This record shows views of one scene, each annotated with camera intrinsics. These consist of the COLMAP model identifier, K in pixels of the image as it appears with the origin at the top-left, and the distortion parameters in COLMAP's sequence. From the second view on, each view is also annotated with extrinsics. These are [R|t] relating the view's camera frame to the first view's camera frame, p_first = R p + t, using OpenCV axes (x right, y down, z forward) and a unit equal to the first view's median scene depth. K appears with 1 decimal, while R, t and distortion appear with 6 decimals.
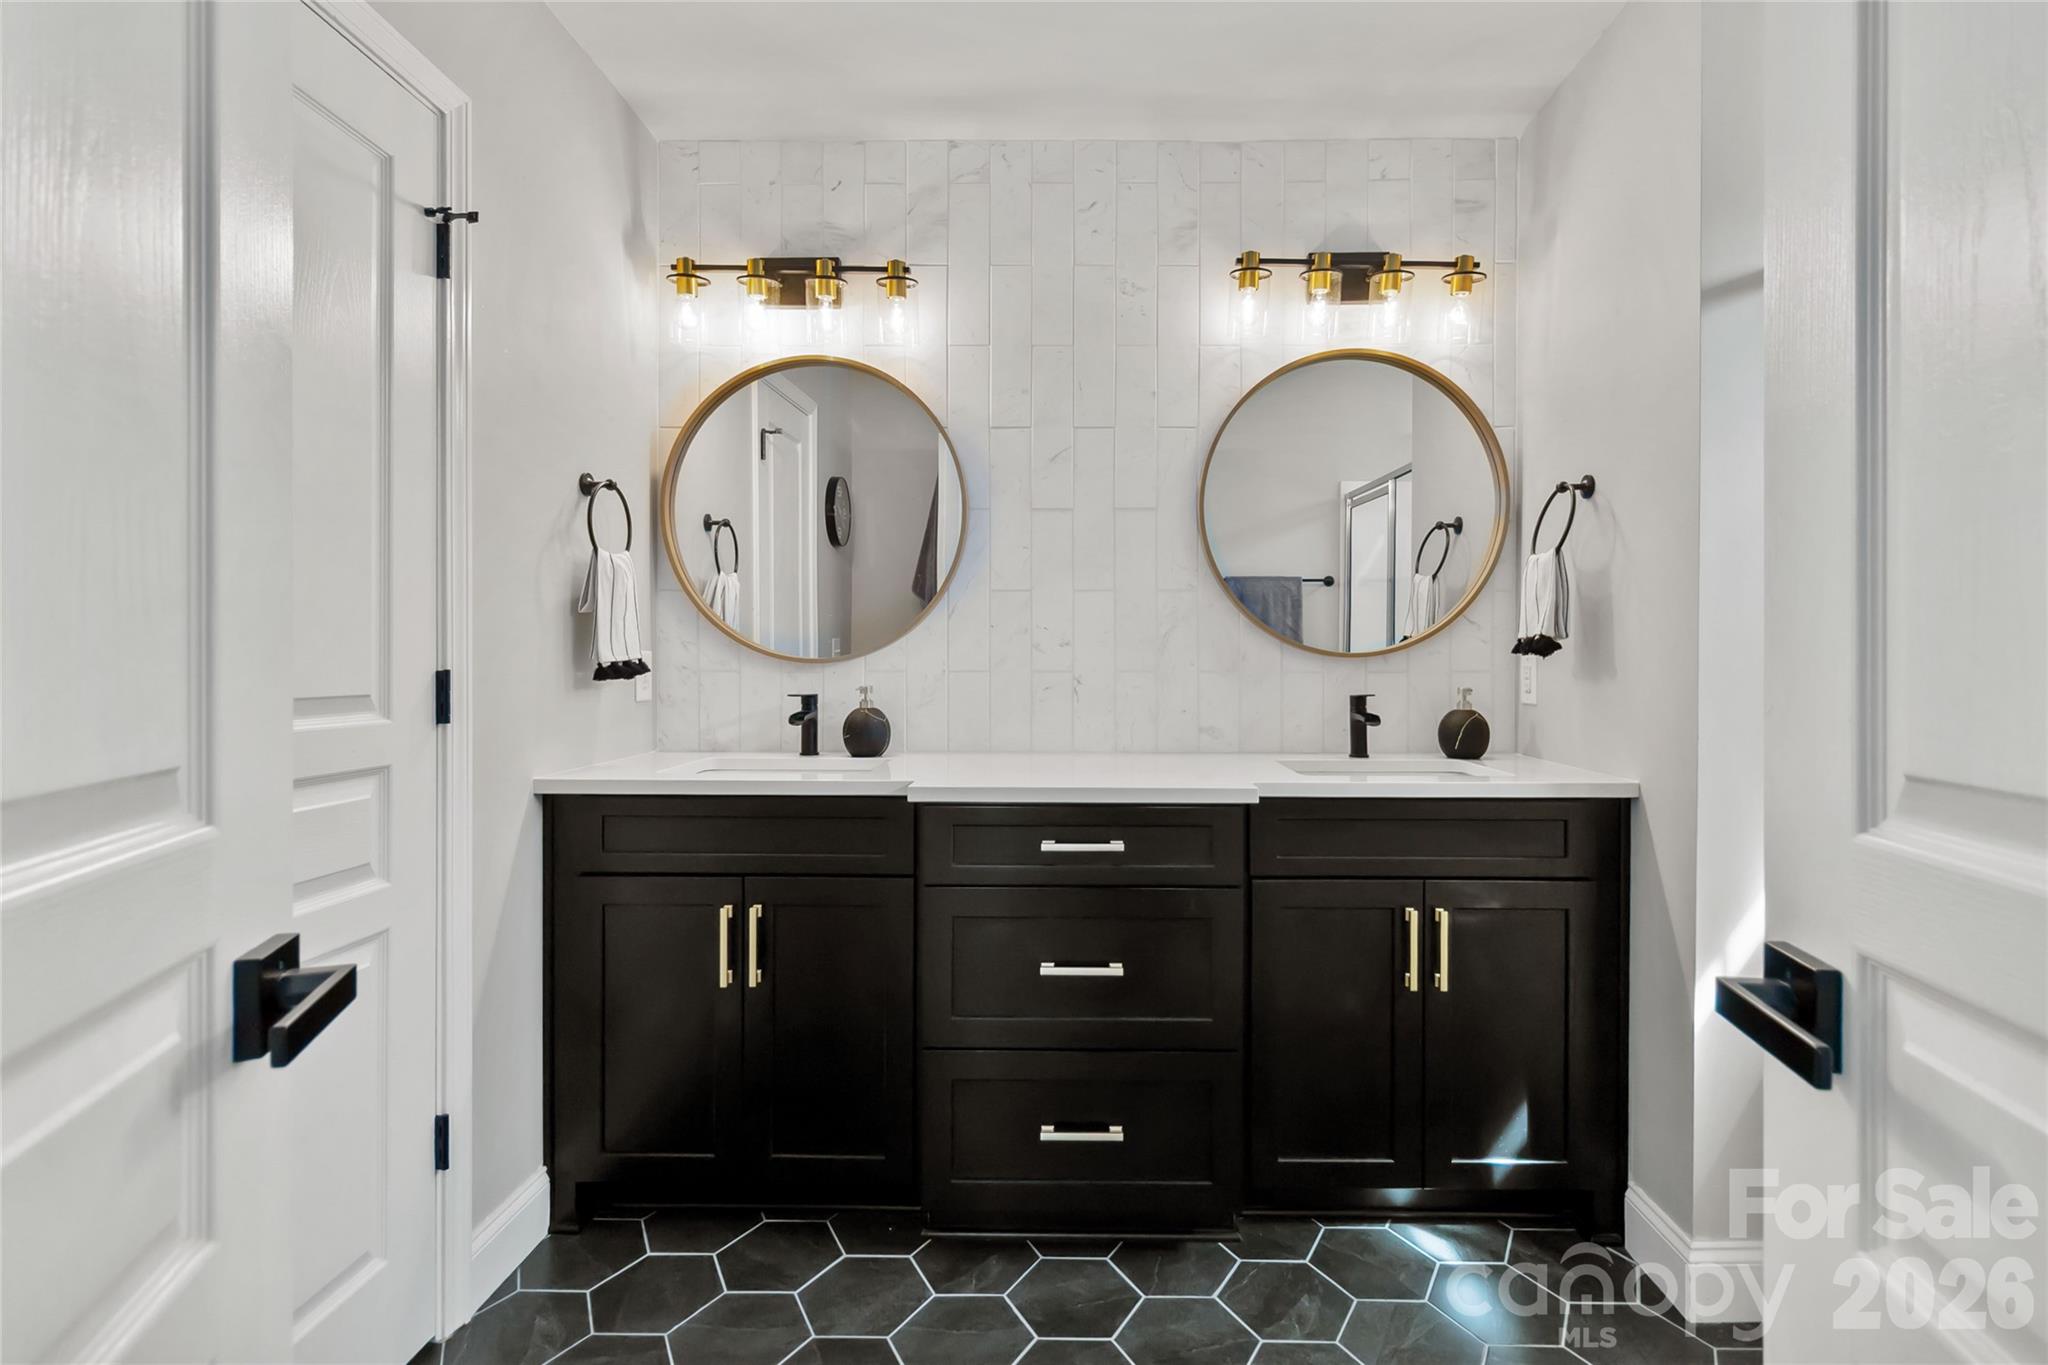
lens RADIAL K [[966.8, 0, 1026.2], [0, 966.8, 656.7], [0, 0, 1]] dist [0.000915, 0.000124]
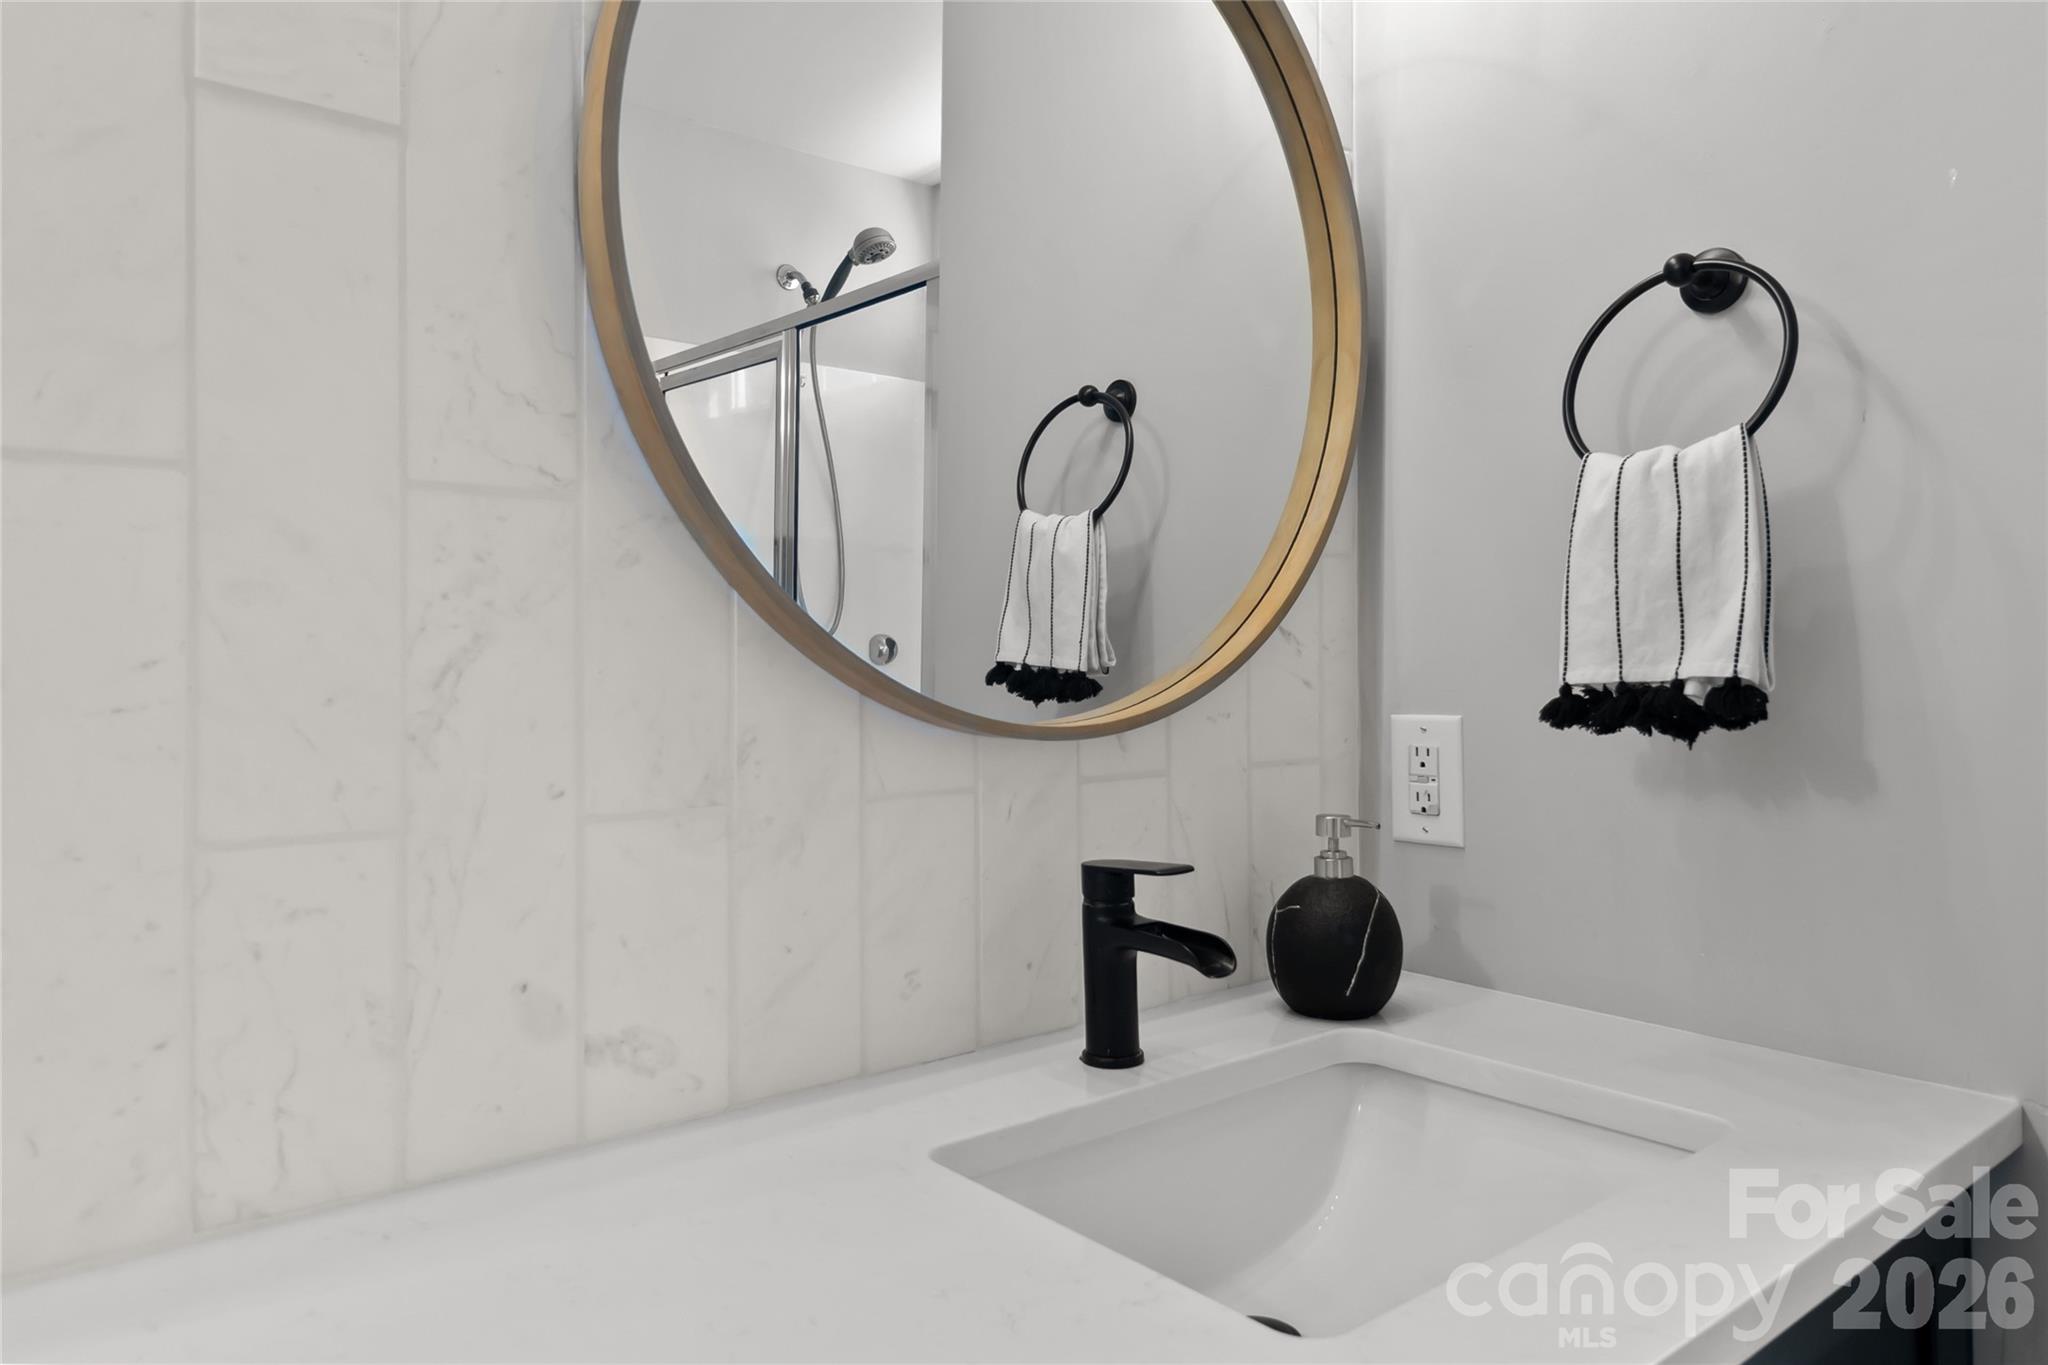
lens RADIAL K [[1346.3, 0, 1024.4], [0, 1346.3, 656.5], [0, 0, 1]] dist [0.003862, 0.001240]
pose [[0.750086, -0.004322, 0.661326, 0.034276], [0.009768, 0.999942, -0.004544, -0.024930], [-0.661268, 0.009868, 0.750084, 0.671688]]
